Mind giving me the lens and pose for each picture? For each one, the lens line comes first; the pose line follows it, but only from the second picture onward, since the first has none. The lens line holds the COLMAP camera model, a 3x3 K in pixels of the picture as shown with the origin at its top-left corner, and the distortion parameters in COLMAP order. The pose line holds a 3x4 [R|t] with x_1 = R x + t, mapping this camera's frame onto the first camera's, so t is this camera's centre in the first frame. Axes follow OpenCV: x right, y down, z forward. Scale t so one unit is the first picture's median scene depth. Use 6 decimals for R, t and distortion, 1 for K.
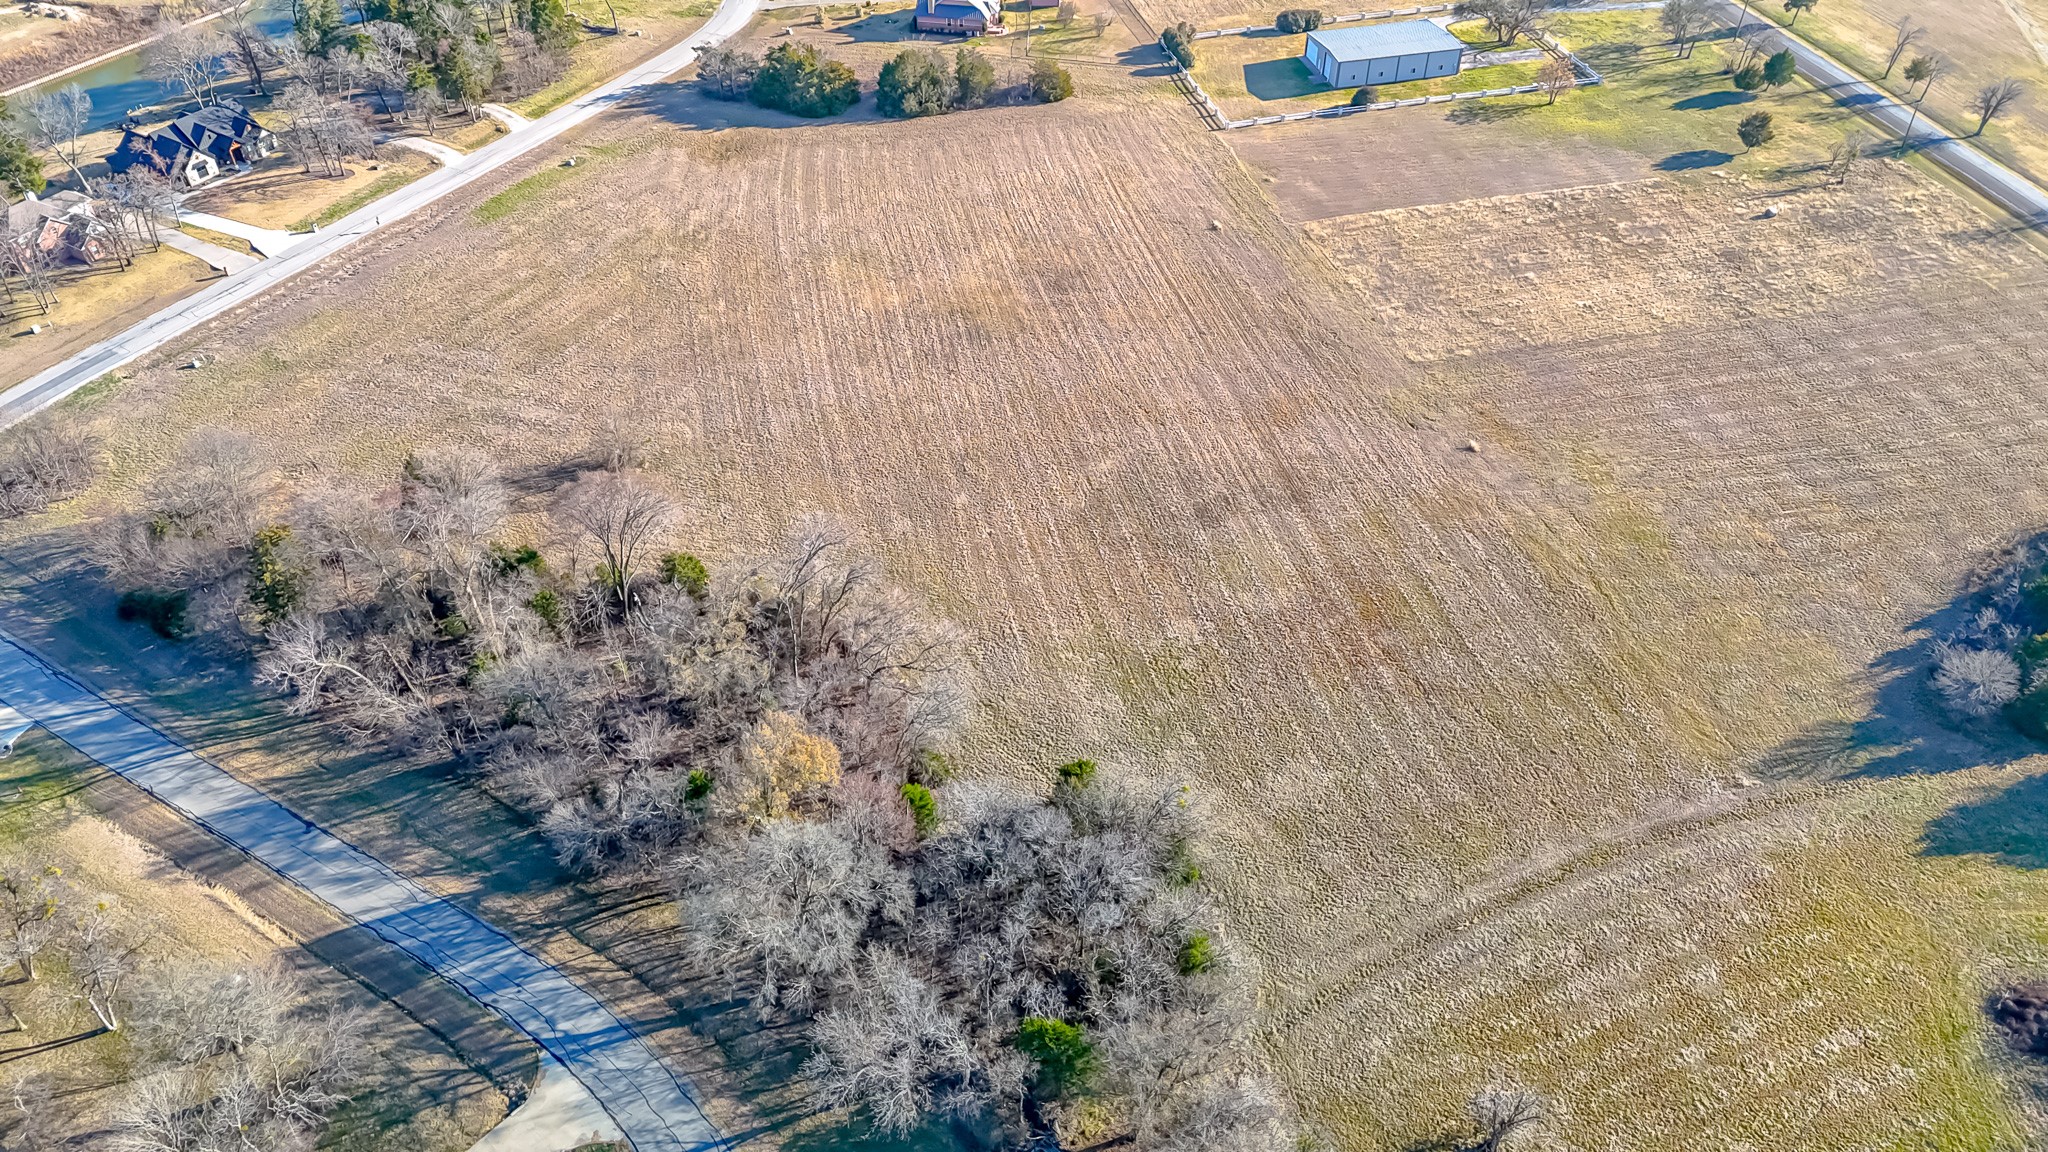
lens RADIAL K [[1503.1, 0, 1030.2], [0, 1503.1, 571.4], [0, 0, 1]] dist [0.066751, -0.057477]
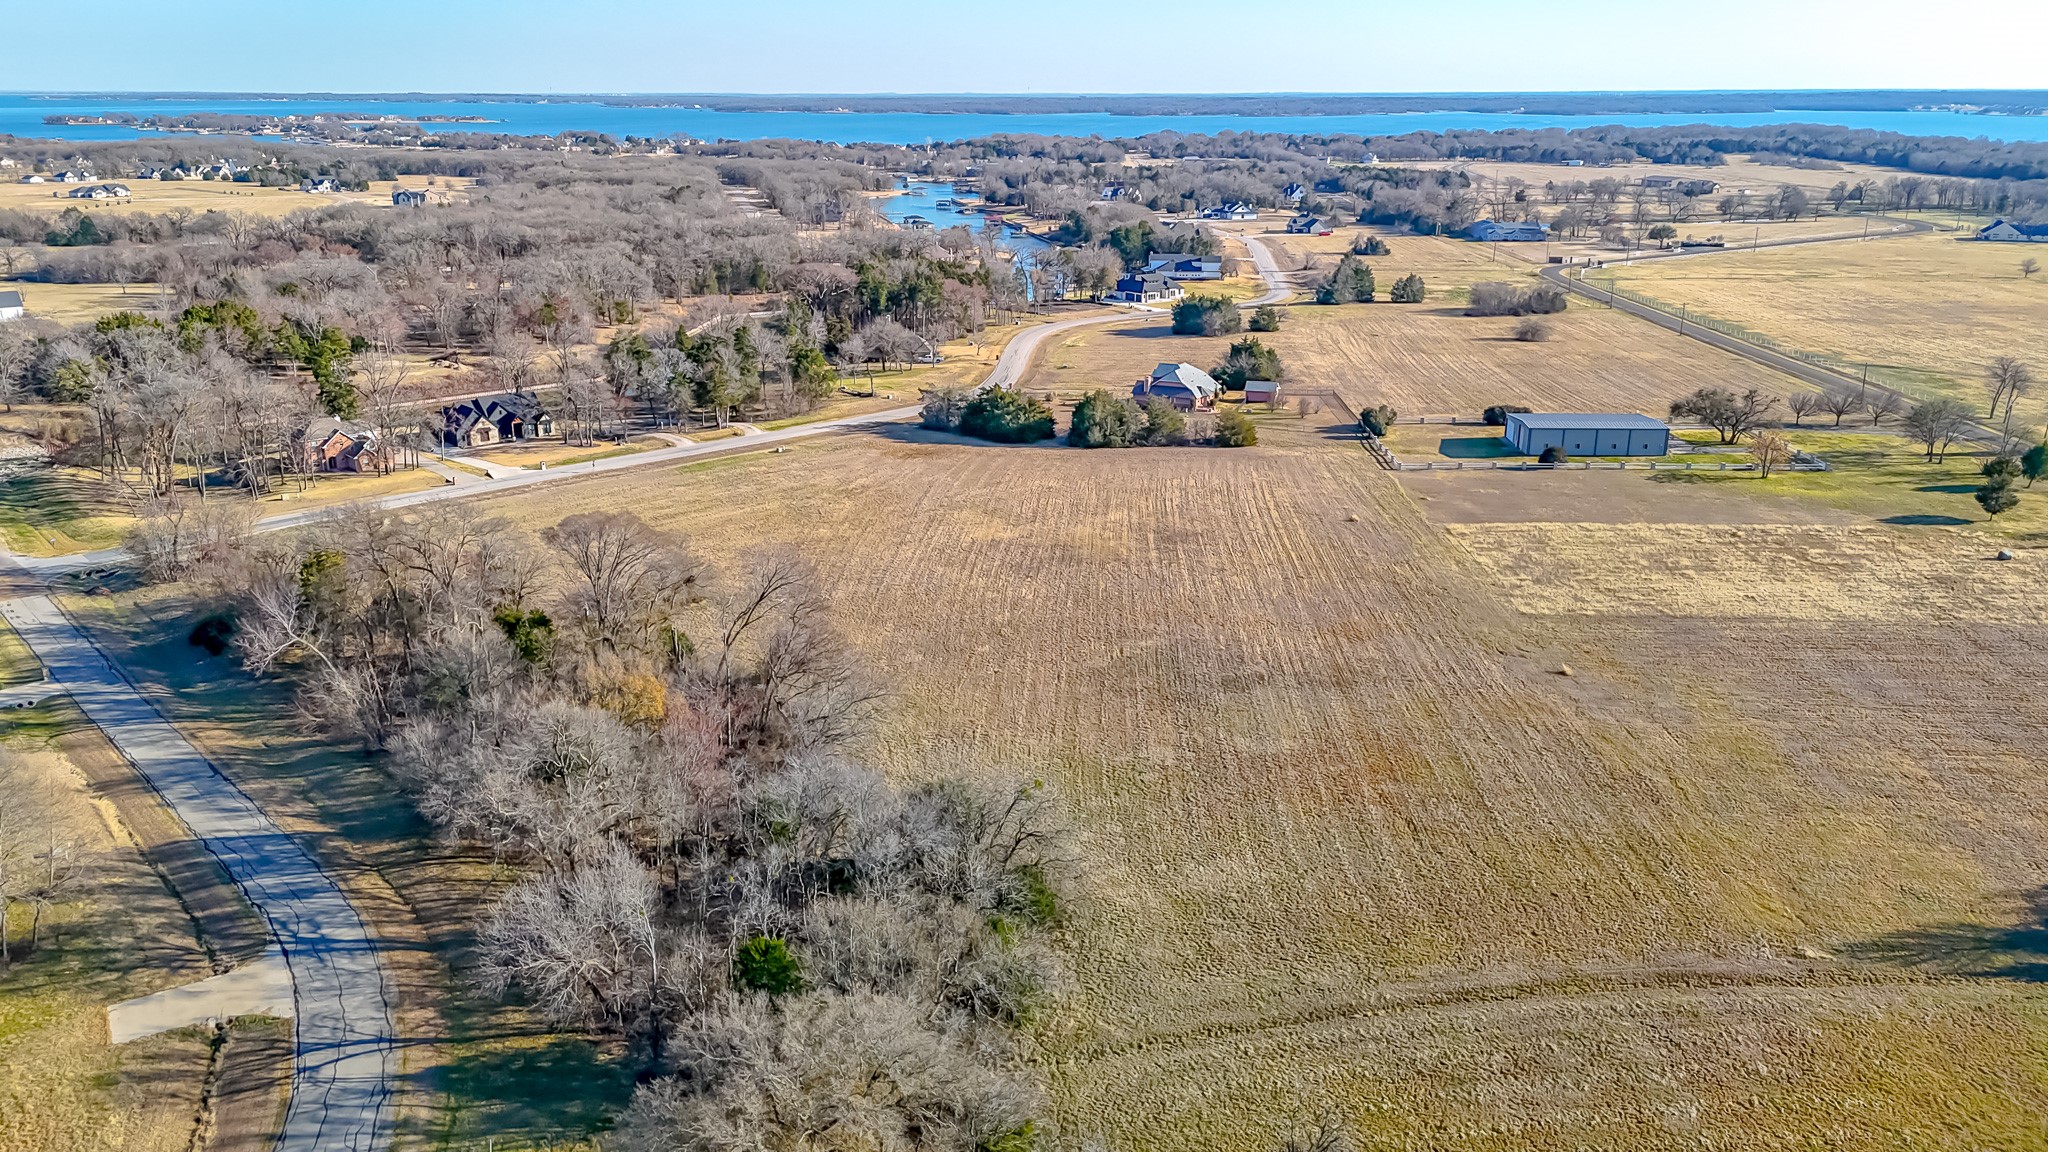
lens RADIAL K [[1502.7, 0, 1027.0], [0, 1502.7, 584.0], [0, 0, 1]] dist [0.074471, -0.069761]
pose [[0.961135, 0.086446, -0.262198, 0.189974], [-0.183160, 0.910271, -0.371294, 0.219654], [0.206574, 0.404887, 0.890726, 0.117150]]
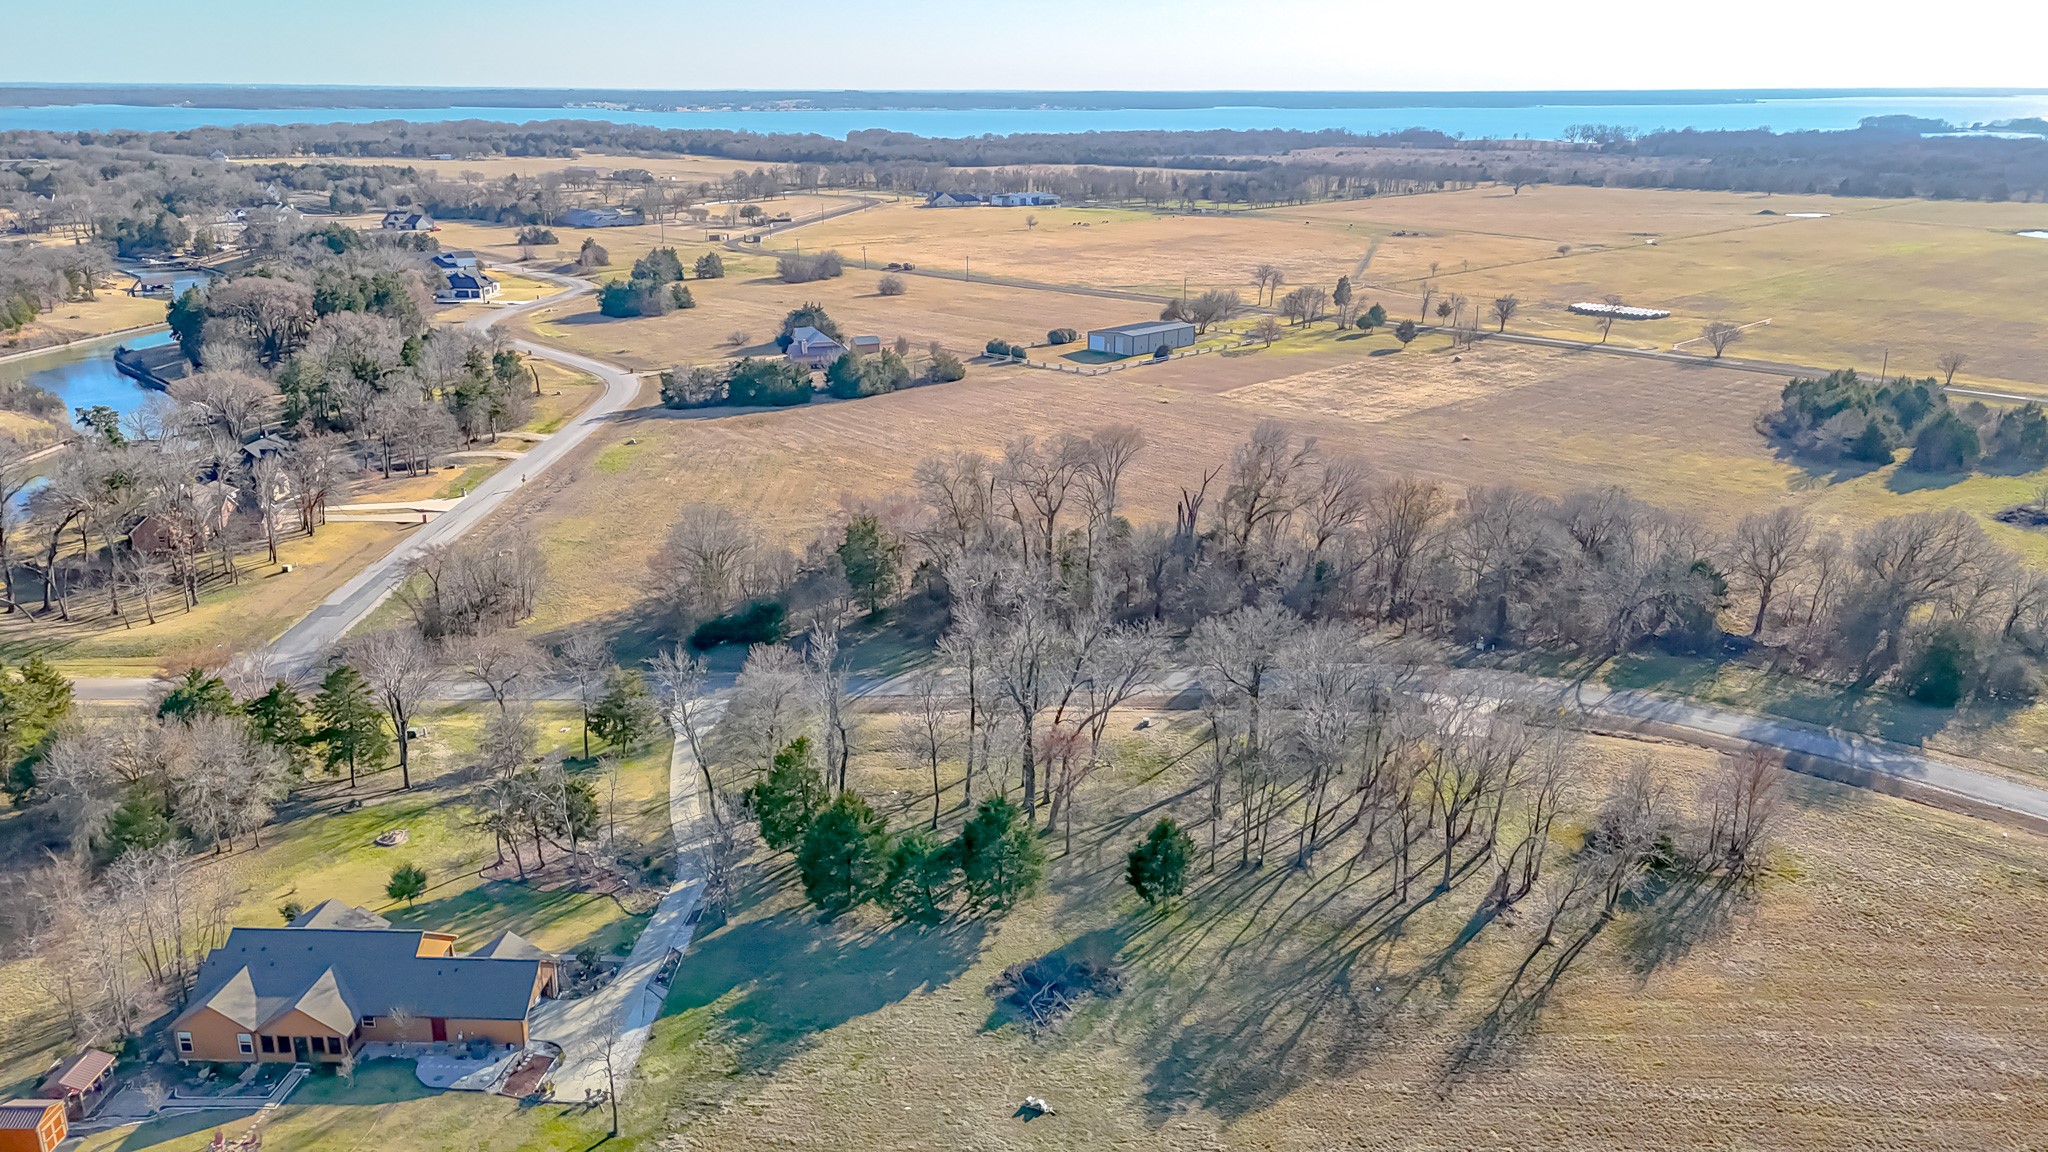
lens RADIAL K [[1502.7, 0, 1027.0], [0, 1502.7, 584.0], [0, 0, 1]] dist [0.074471, -0.069761]
pose [[0.858421, -0.156905, 0.488359, -0.704402], [0.336574, 0.890747, -0.305430, 0.302459], [-0.387081, 0.426556, 0.817446, 0.019928]]
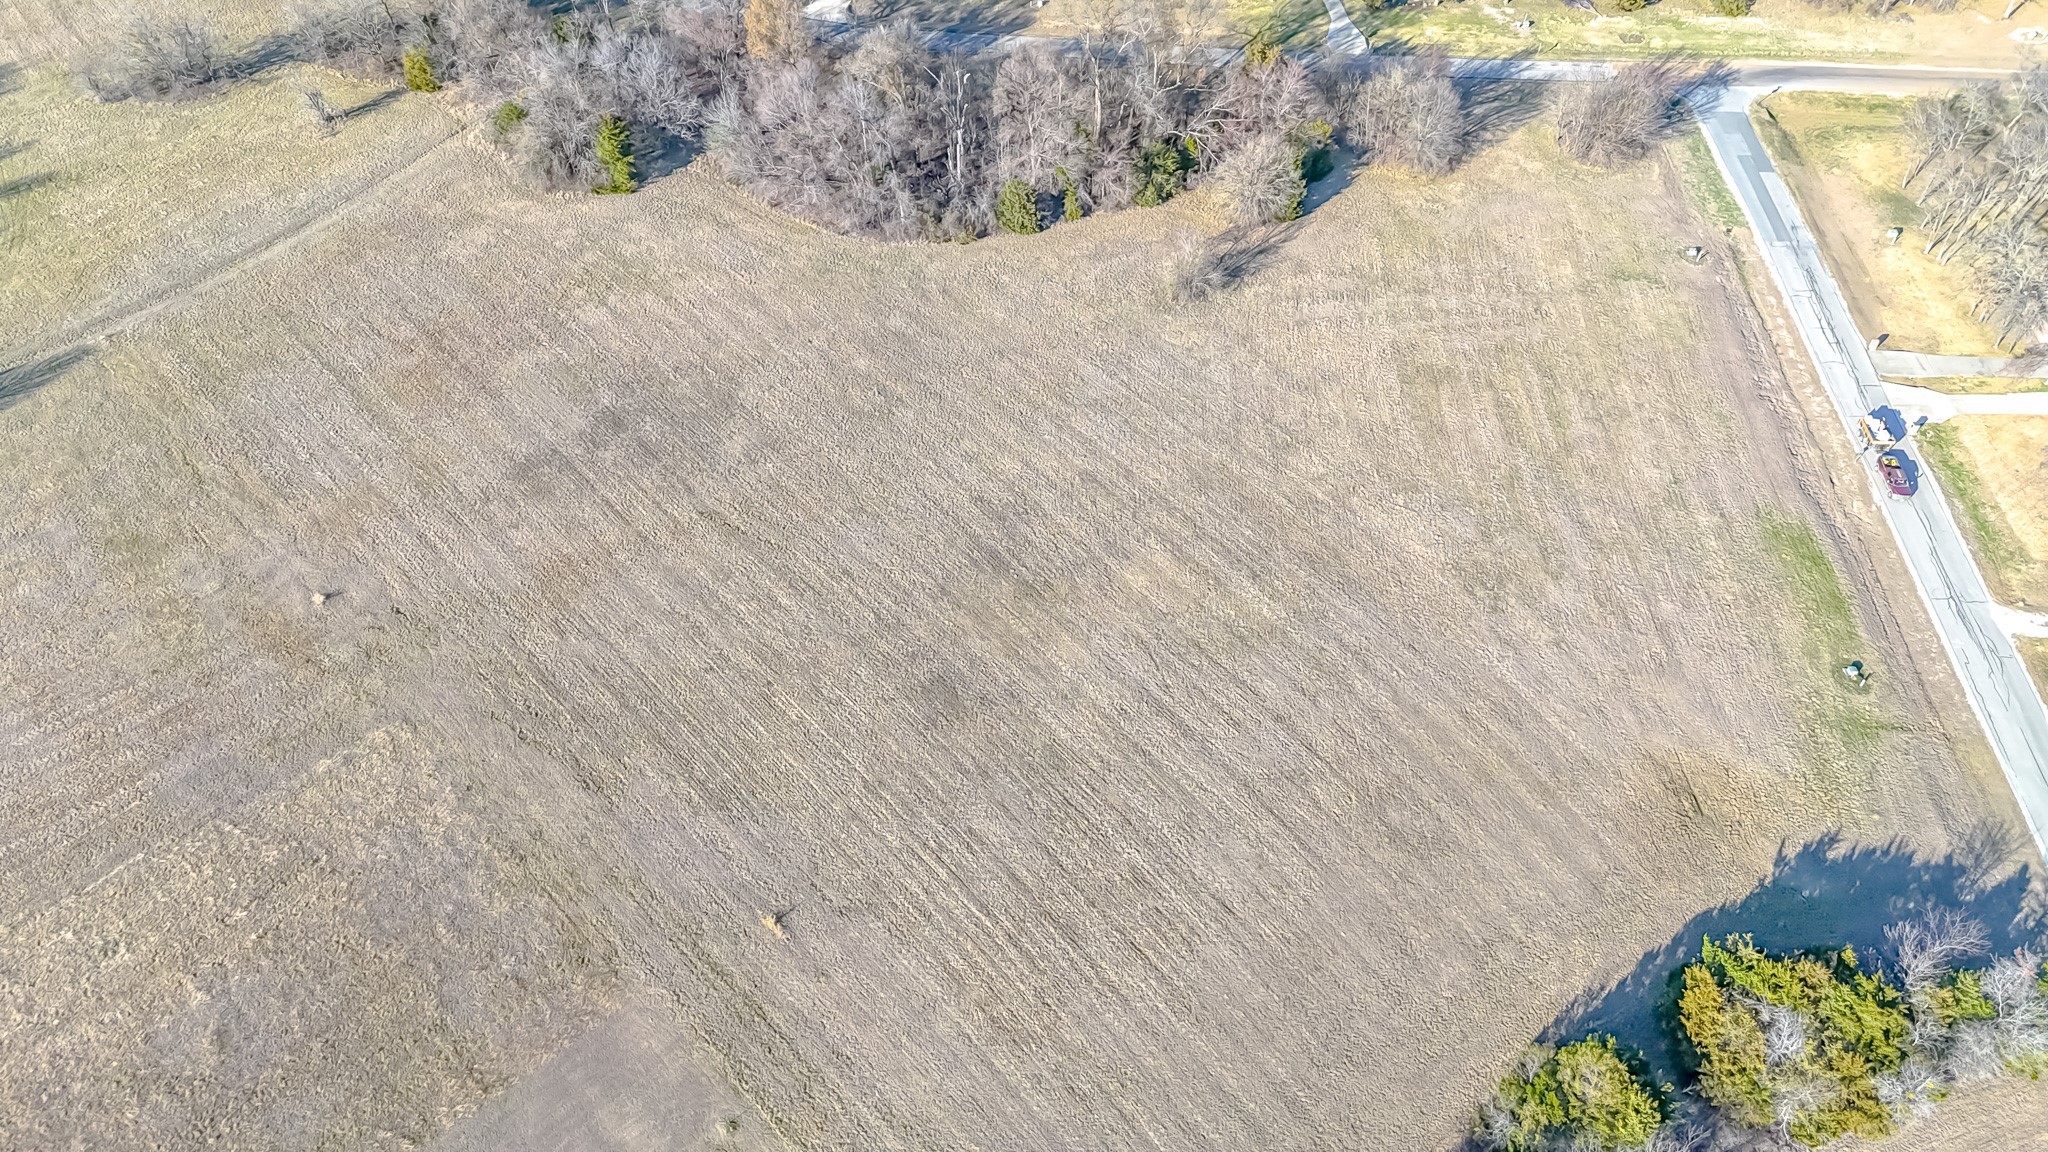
lens RADIAL K [[1502.8, 0, 1024.0], [0, 1502.8, 576.0], [0, 0, 1]] dist [0.066682, -0.060300]
pose [[-0.882021, 0.353825, -0.311204, 0.181692], [-0.308636, 0.065260, 0.948939, -0.849217], [0.356067, 0.933032, 0.051642, 0.935501]]
